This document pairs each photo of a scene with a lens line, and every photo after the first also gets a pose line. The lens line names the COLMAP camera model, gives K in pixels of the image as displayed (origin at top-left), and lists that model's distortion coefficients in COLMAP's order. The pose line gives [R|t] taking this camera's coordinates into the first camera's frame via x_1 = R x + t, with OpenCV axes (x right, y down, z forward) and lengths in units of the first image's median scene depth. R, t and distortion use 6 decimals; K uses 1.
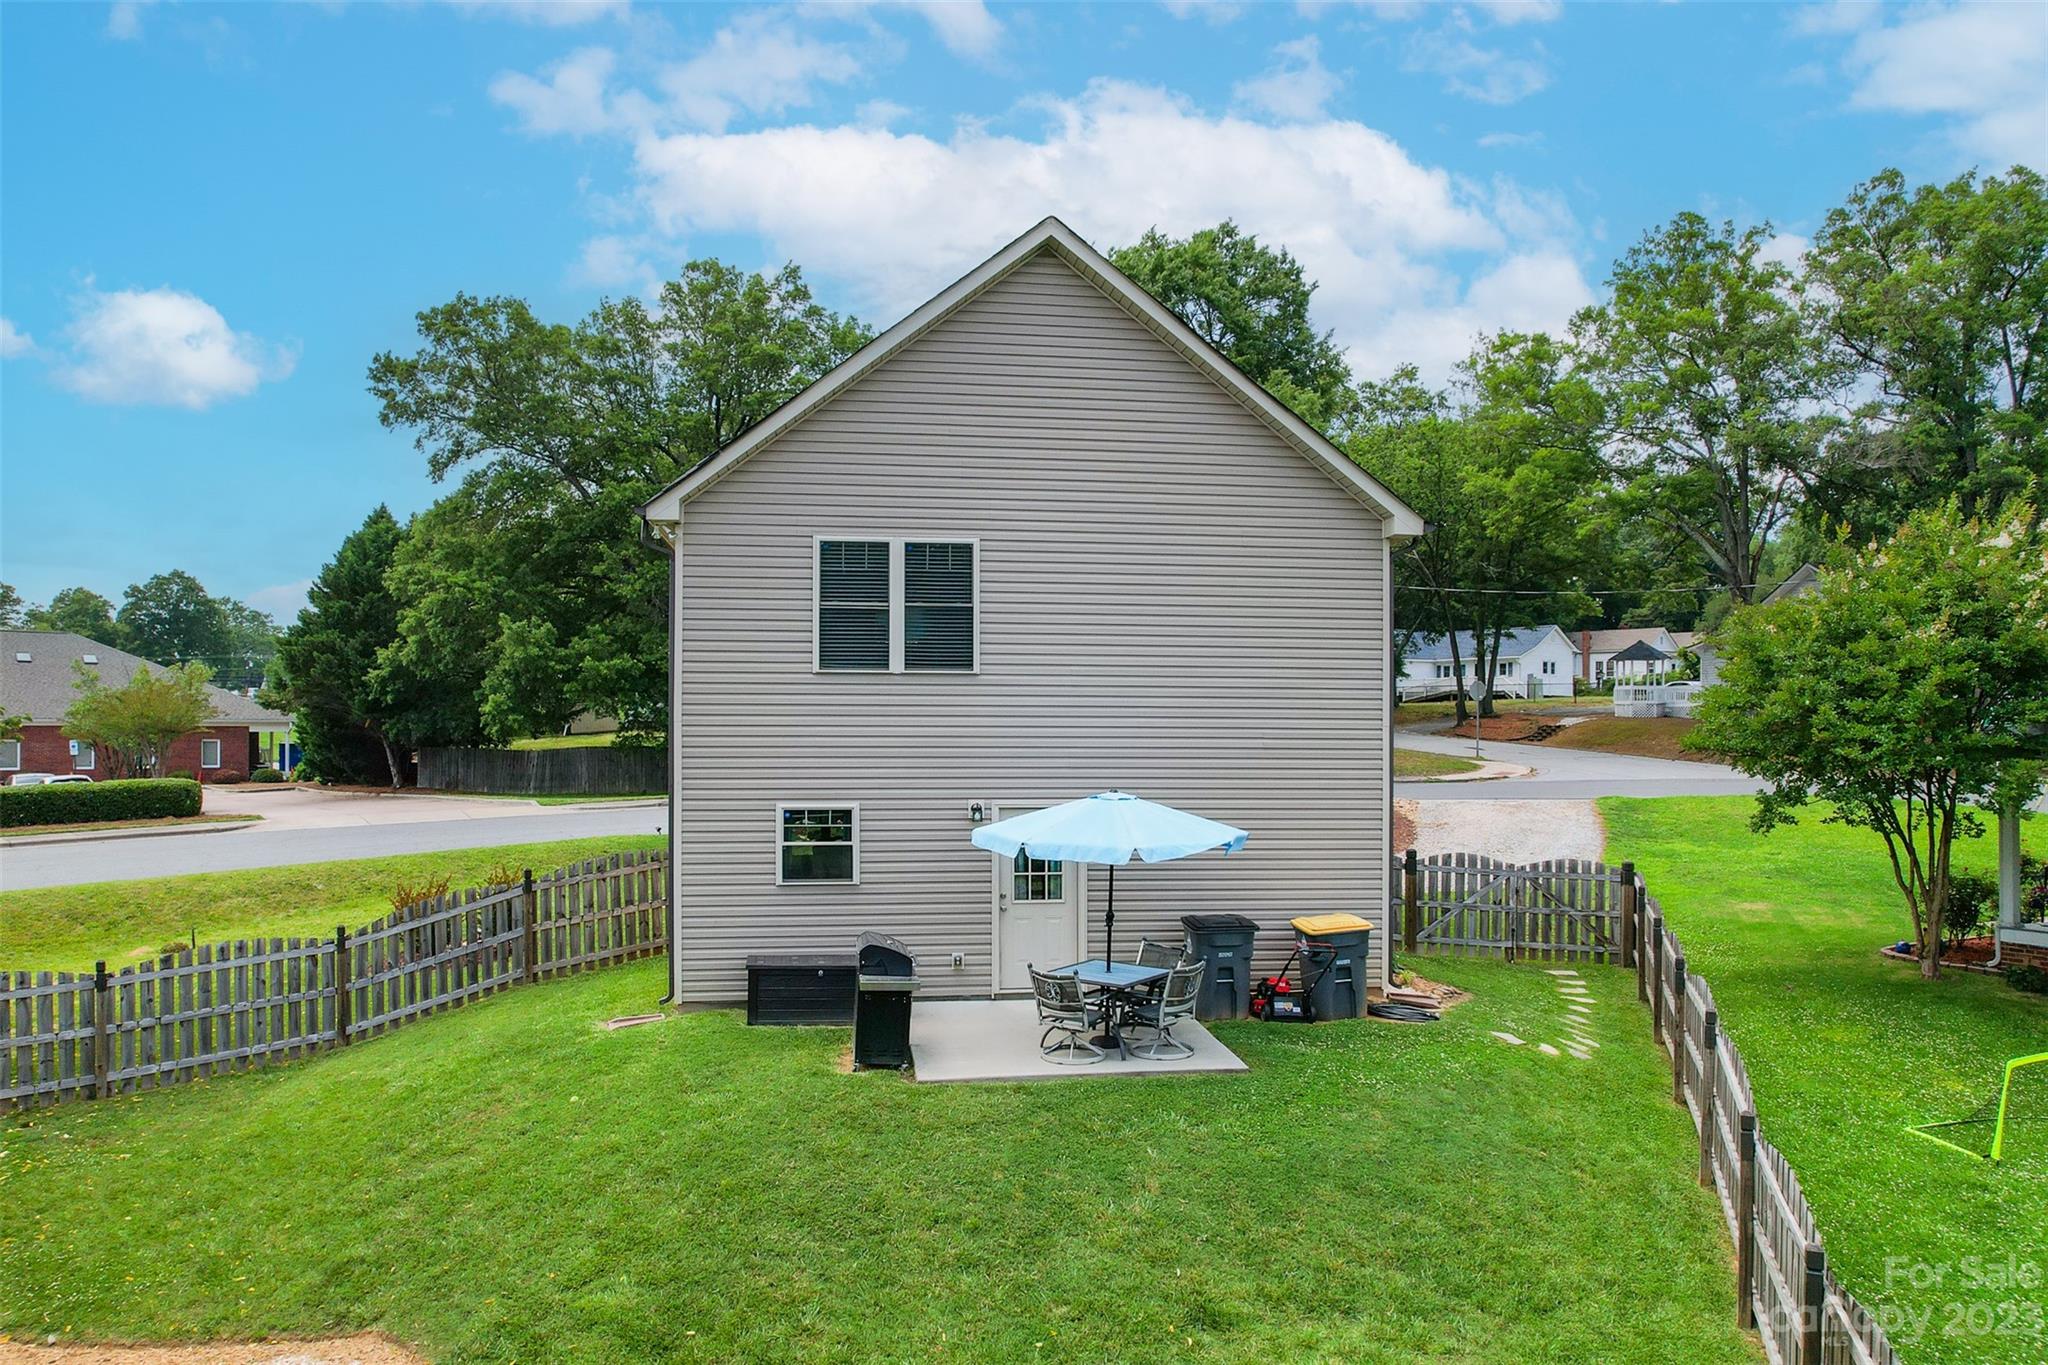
lens RADIAL K [[1454.5, 0, 1067.3], [0, 1454.5, 716.9], [0, 0, 1]] dist [-0.066167, 0.059515]
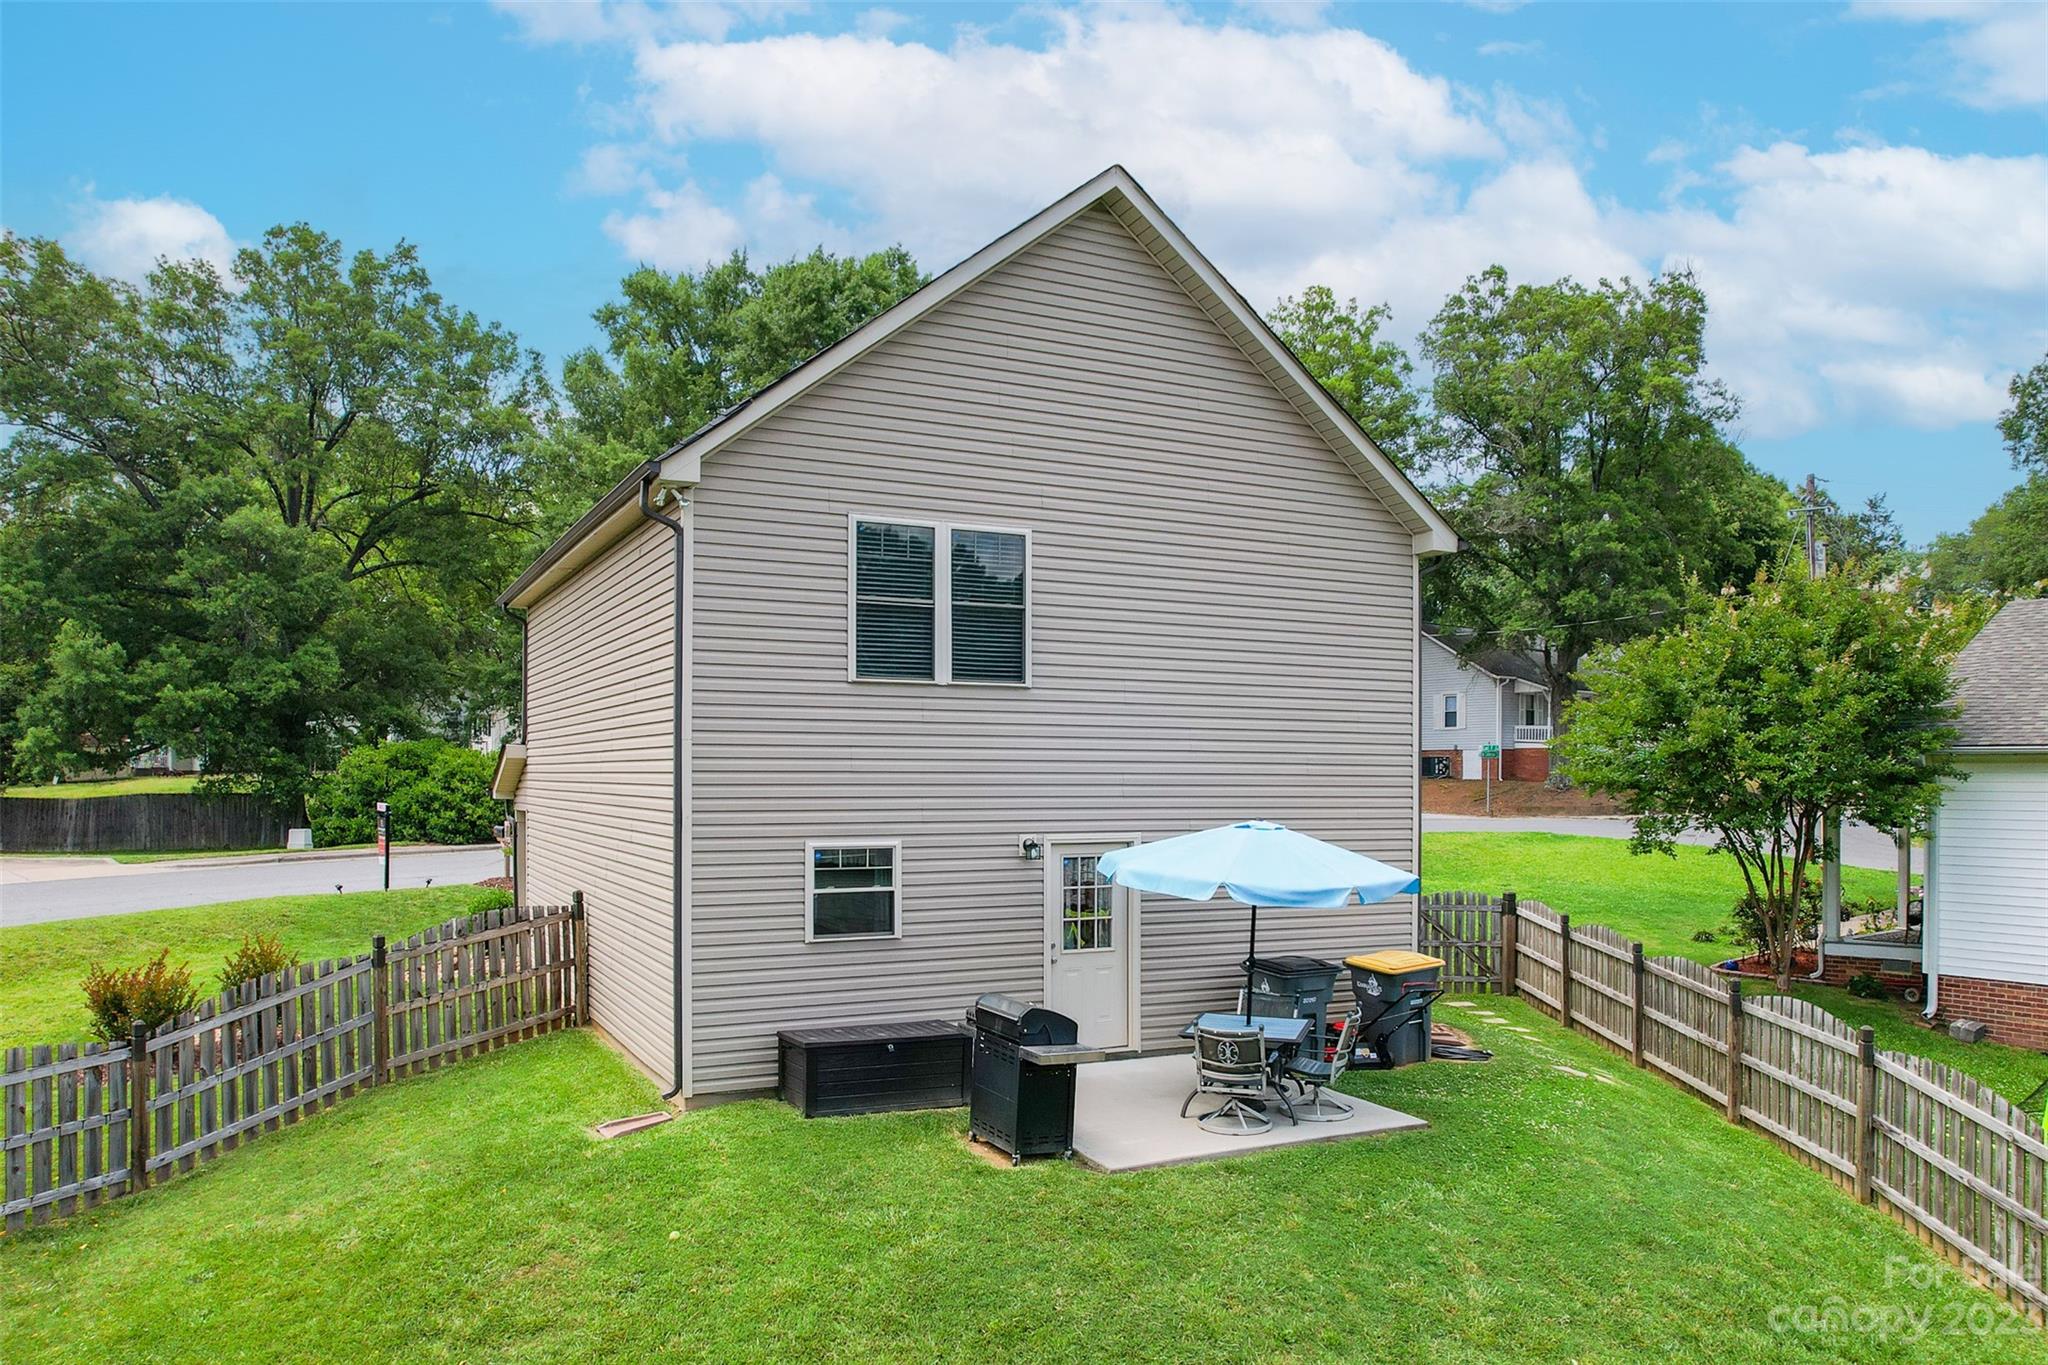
lens RADIAL K [[1454.5, 0, 1092.9], [0, 1454.5, 768.7], [0, 0, 1]] dist [-0.066167, 0.059515]
pose [[0.948375, 0.000203, 0.317151, -0.274133], [-0.000779, 0.999998, 0.001689, 0.015425], [-0.317150, -0.001849, 0.948374, 0.161560]]
